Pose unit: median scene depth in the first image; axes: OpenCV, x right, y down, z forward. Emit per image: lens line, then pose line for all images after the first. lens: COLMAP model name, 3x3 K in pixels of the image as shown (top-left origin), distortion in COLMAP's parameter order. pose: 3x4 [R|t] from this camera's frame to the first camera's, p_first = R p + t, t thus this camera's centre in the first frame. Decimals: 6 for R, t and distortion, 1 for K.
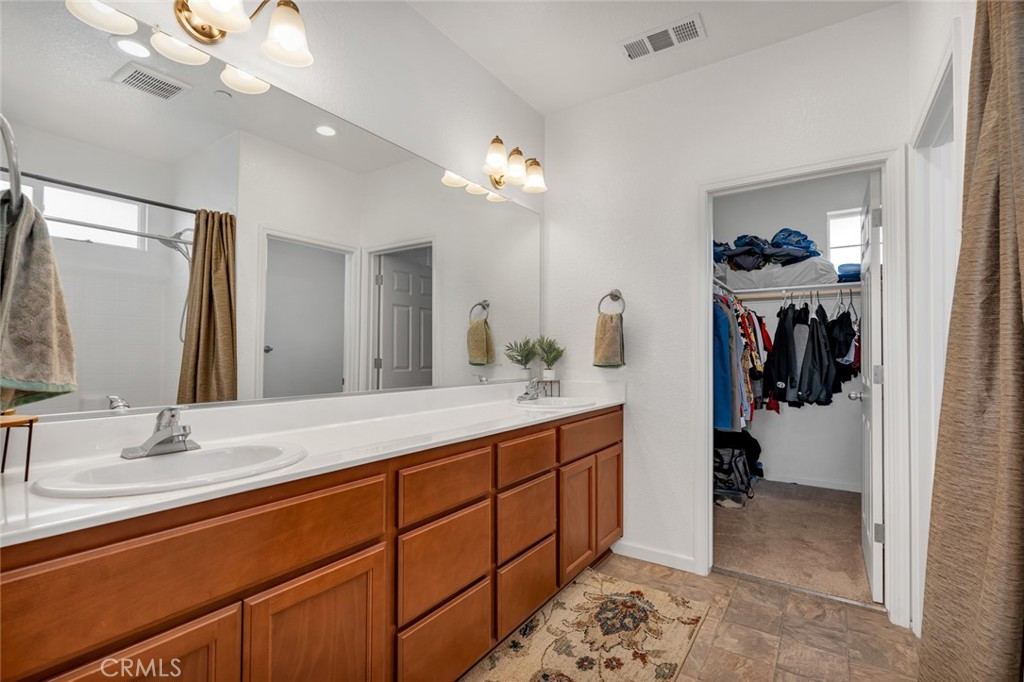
lens RADIAL K [[470.7, 0, 521.5], [0, 470.7, 348.3], [0, 0, 1]] dist [-0.004940, 0.004431]
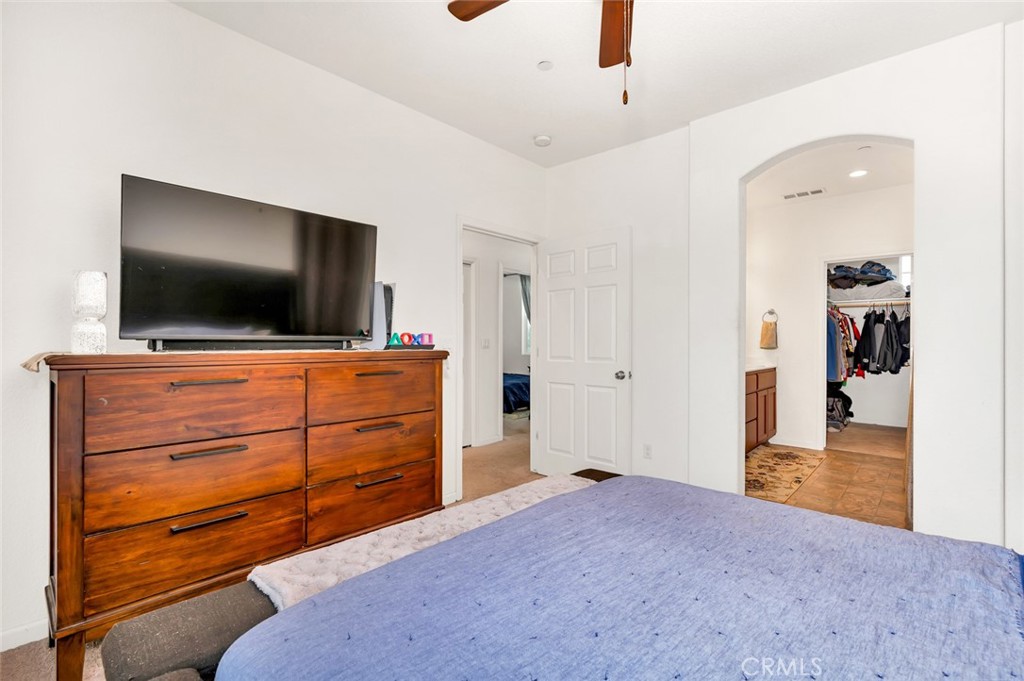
lens RADIAL K [[470.7, 0, 516.8], [0, 470.7, 340.1], [0, 0, 1]] dist [-0.004940, 0.004431]
pose [[0.989403, 0.000446, -0.145195, -0.425700], [0.001649, 0.999896, 0.014308, -0.019458], [0.145186, -0.014396, 0.989300, -0.819463]]
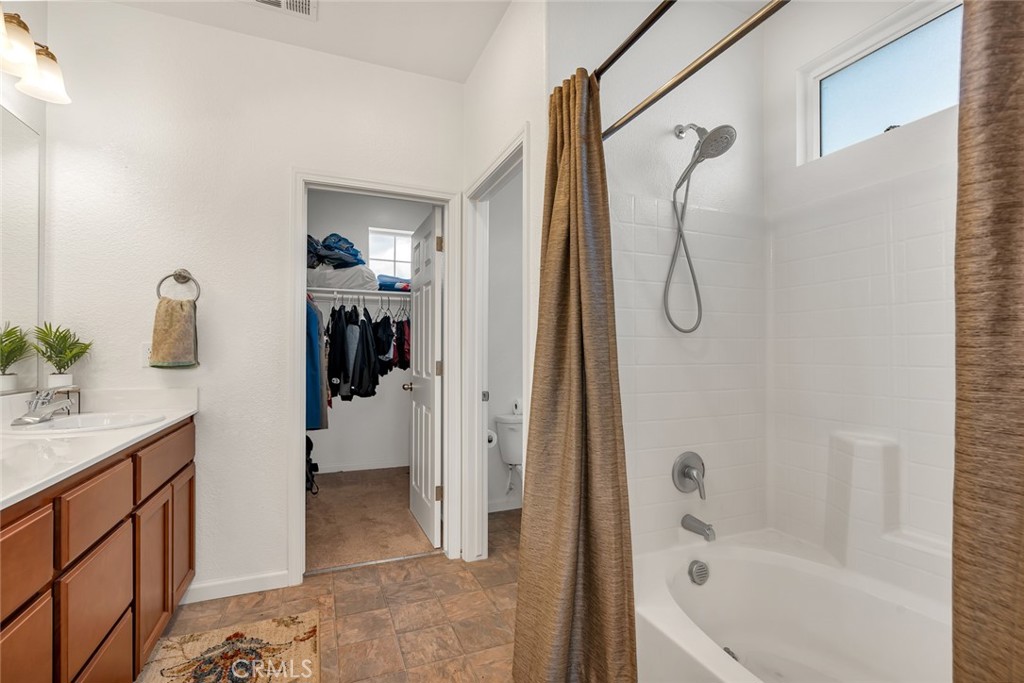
lens RADIAL K [[470.7, 0, 517.1], [0, 470.7, 351.2], [0, 0, 1]] dist [-0.004940, 0.004431]
pose [[0.552883, 0.002845, 0.833254, -0.109905], [-0.012336, 0.999913, 0.004771, 0.000836], [-0.833168, -0.012917, 0.552869, 0.076455]]
